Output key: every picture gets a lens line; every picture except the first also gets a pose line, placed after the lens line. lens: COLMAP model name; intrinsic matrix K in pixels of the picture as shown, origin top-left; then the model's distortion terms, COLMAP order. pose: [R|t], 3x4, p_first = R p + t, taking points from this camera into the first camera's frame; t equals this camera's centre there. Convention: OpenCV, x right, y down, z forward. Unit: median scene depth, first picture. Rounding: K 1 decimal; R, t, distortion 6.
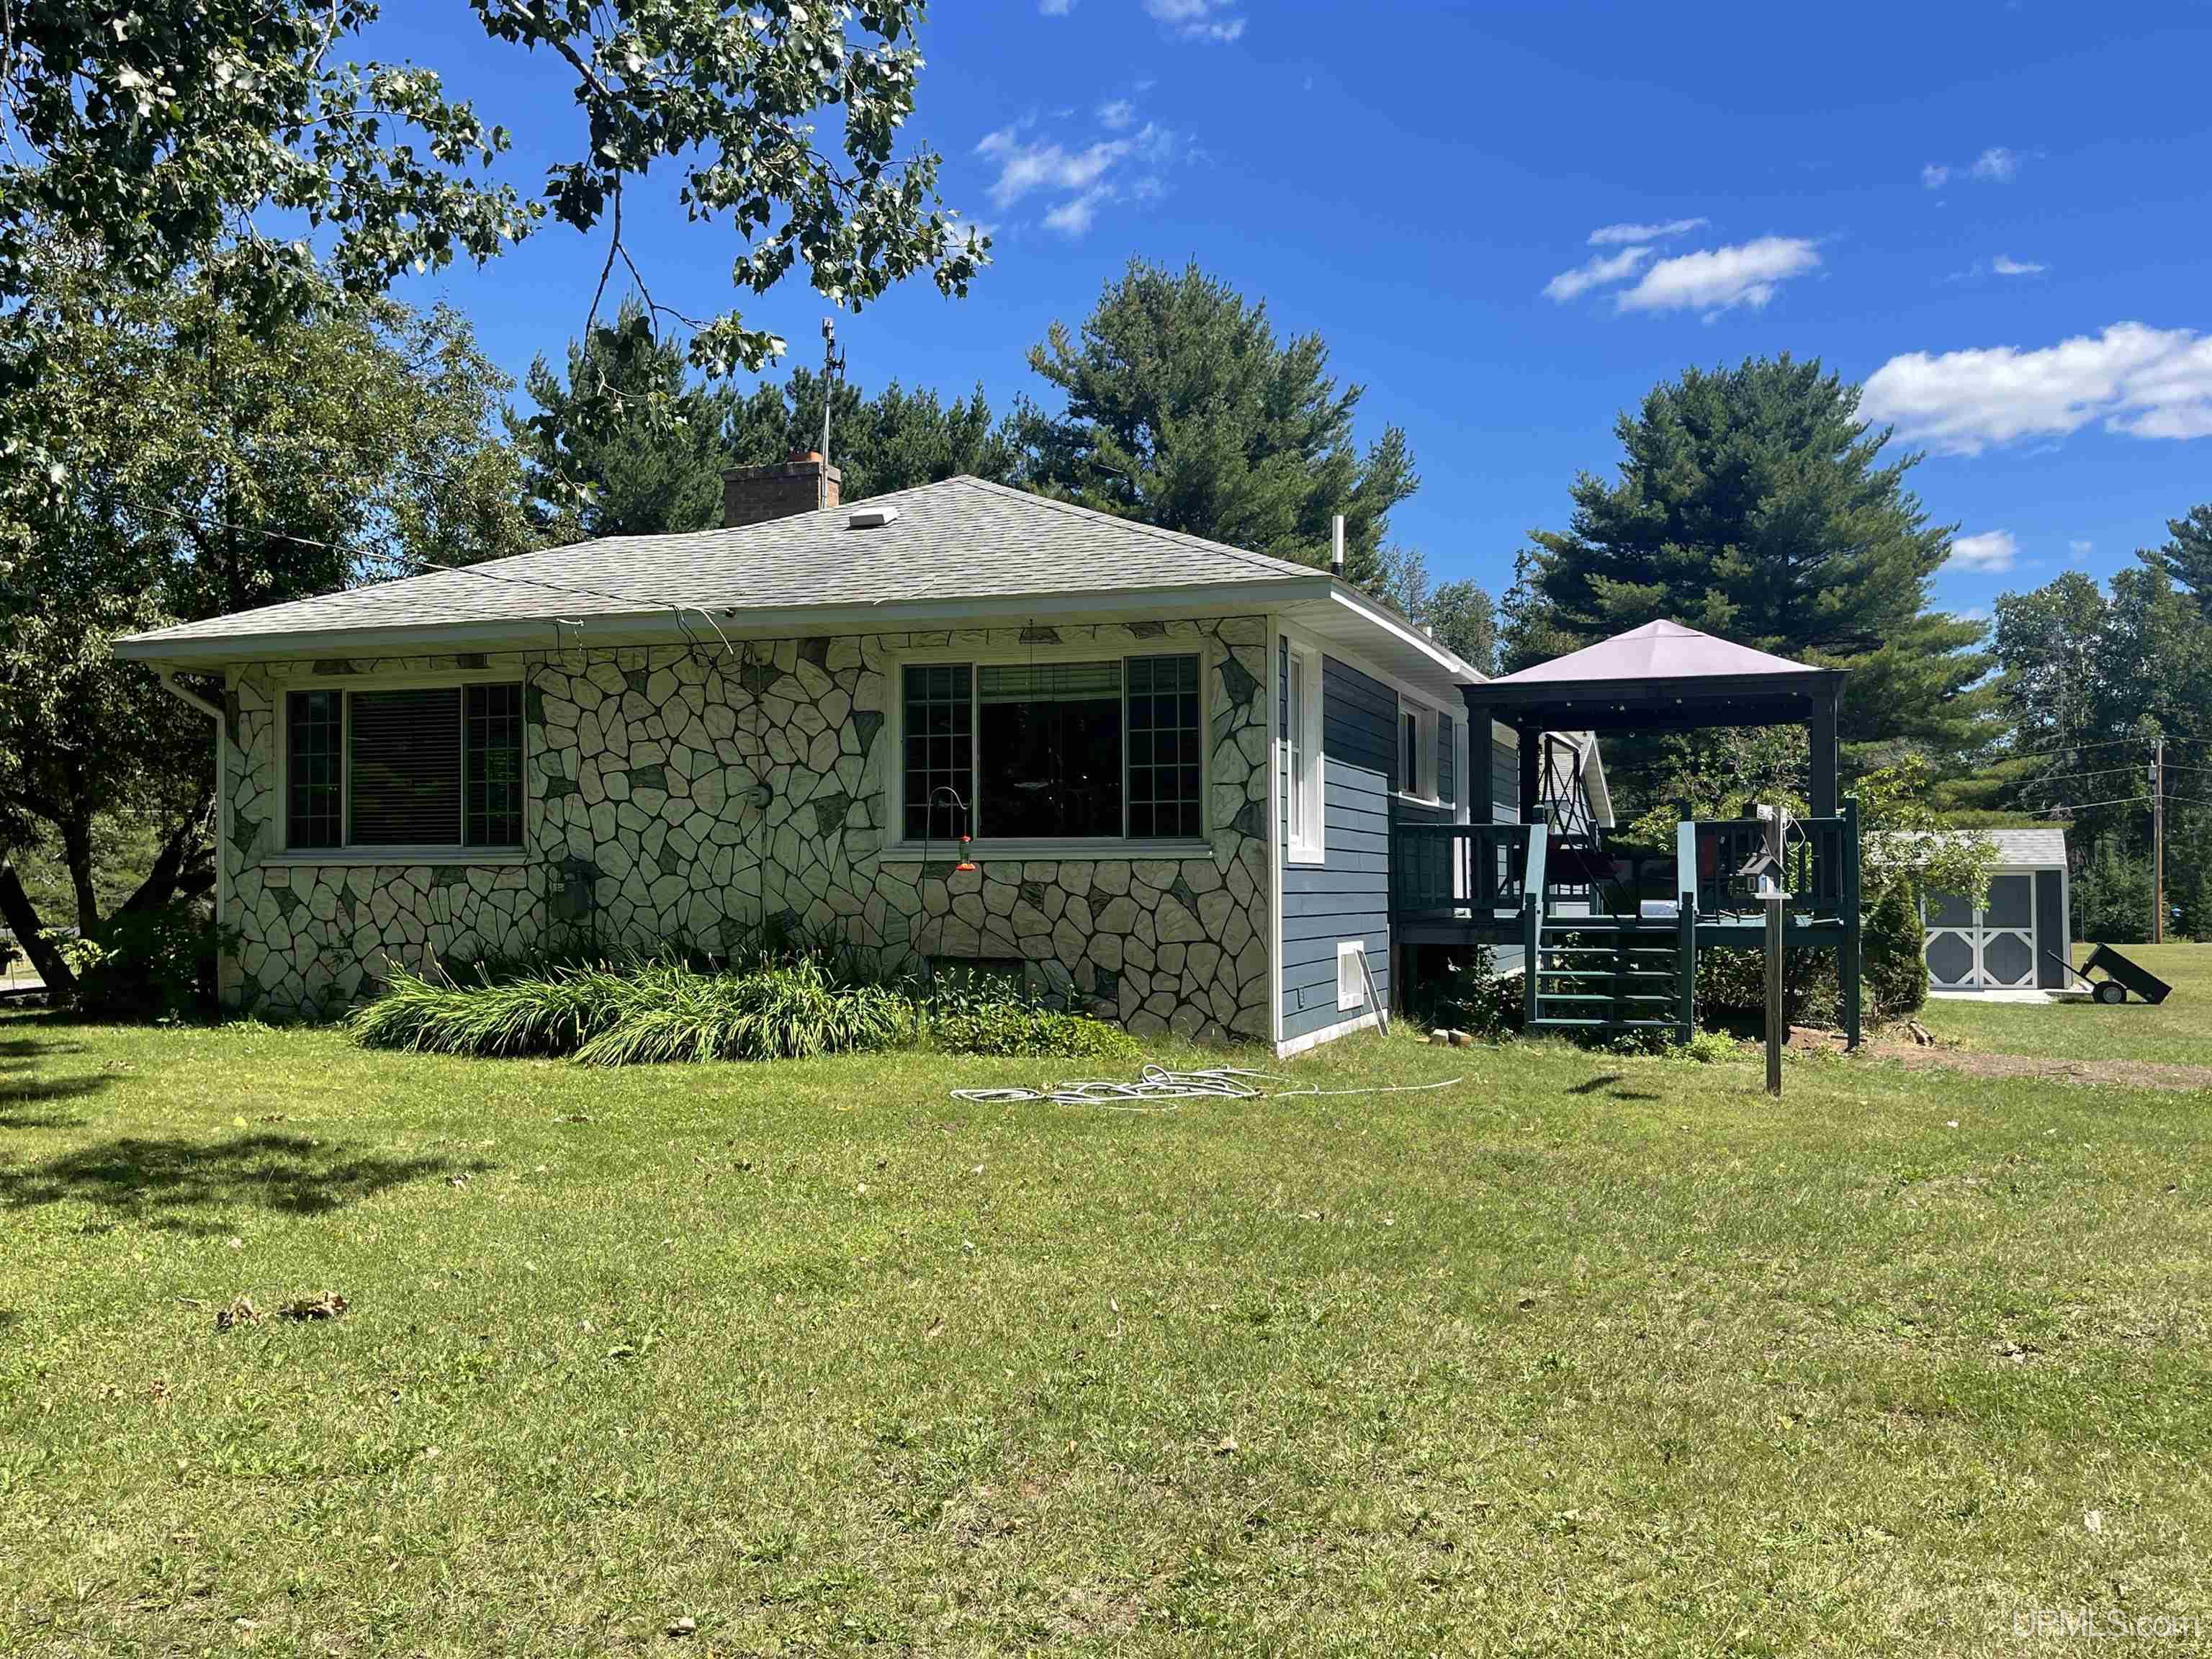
lens RADIAL K [[1927.5, 0, 1103.0], [0, 1927.5, 833.1], [0, 0, 1]] dist [0.017899, 0.007430]
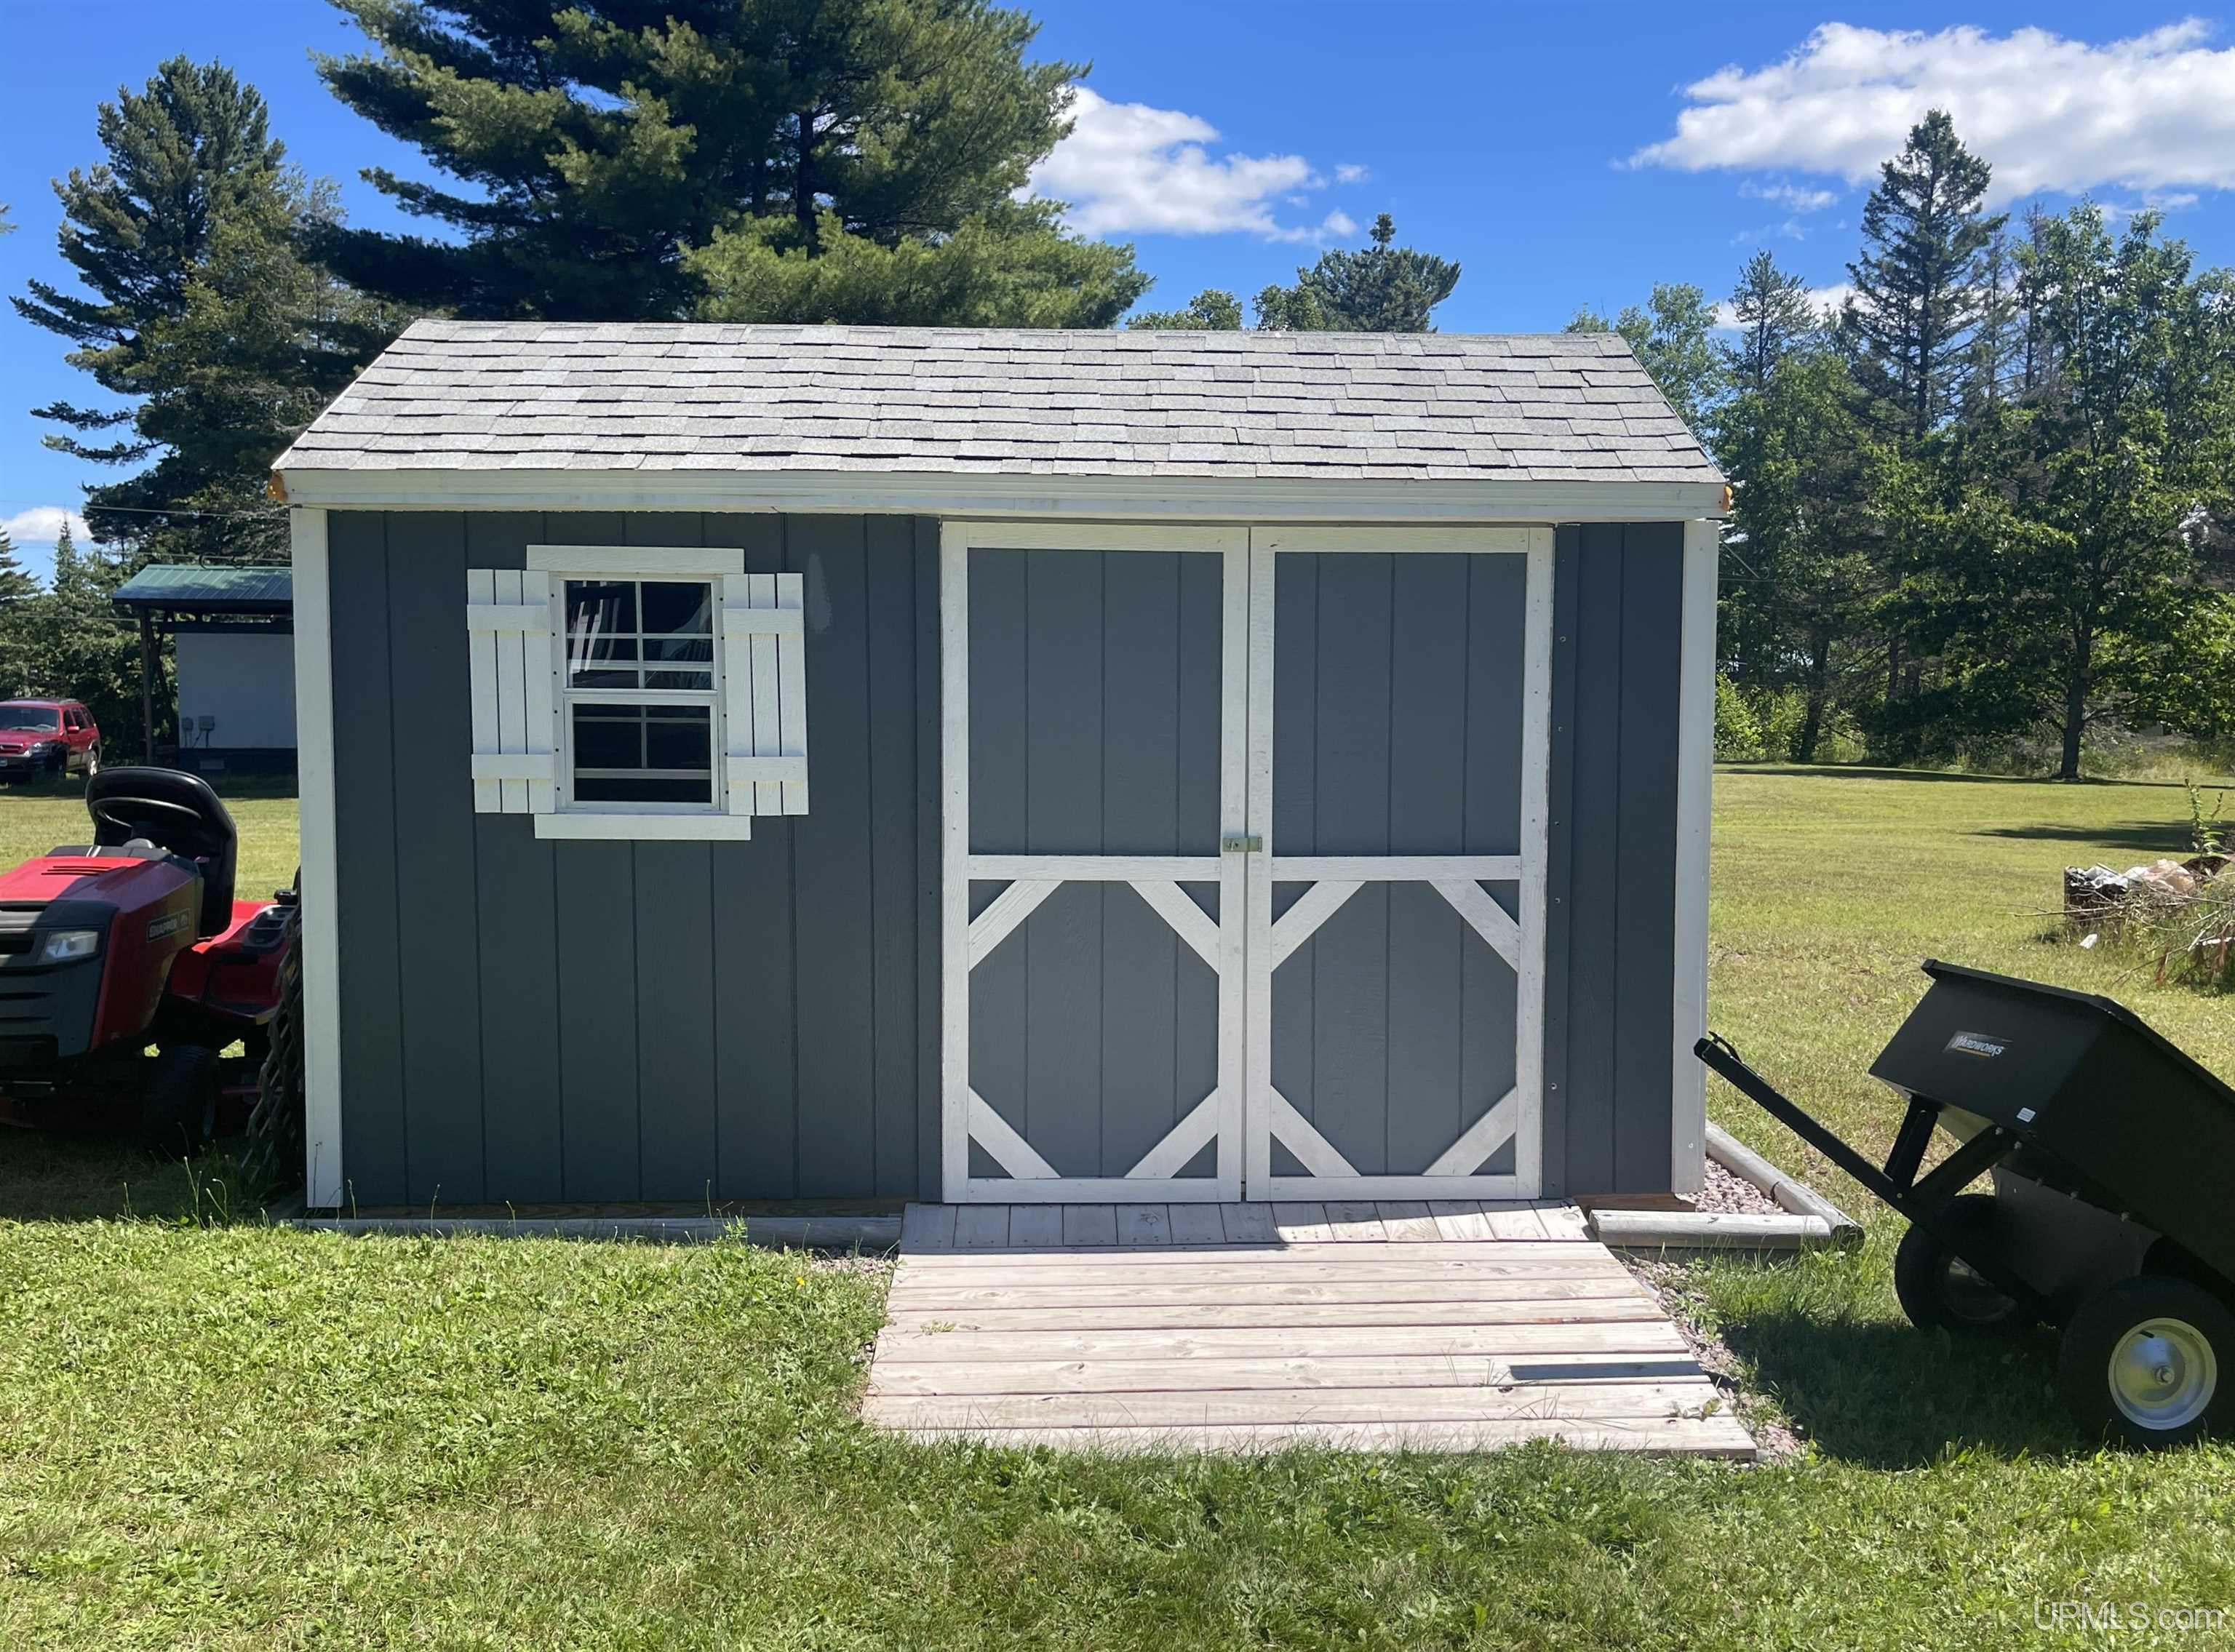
lens RADIAL K [[1697.3, 0, 1116.4], [0, 1697.3, 828.5], [0, 0, 1]] dist [0.000320, -0.000007]
pose [[0.905266, -0.014373, 0.424603, 0.377449], [-0.019449, 0.996978, 0.075215, 0.035244], [-0.424401, -0.076347, 0.902250, 0.868830]]
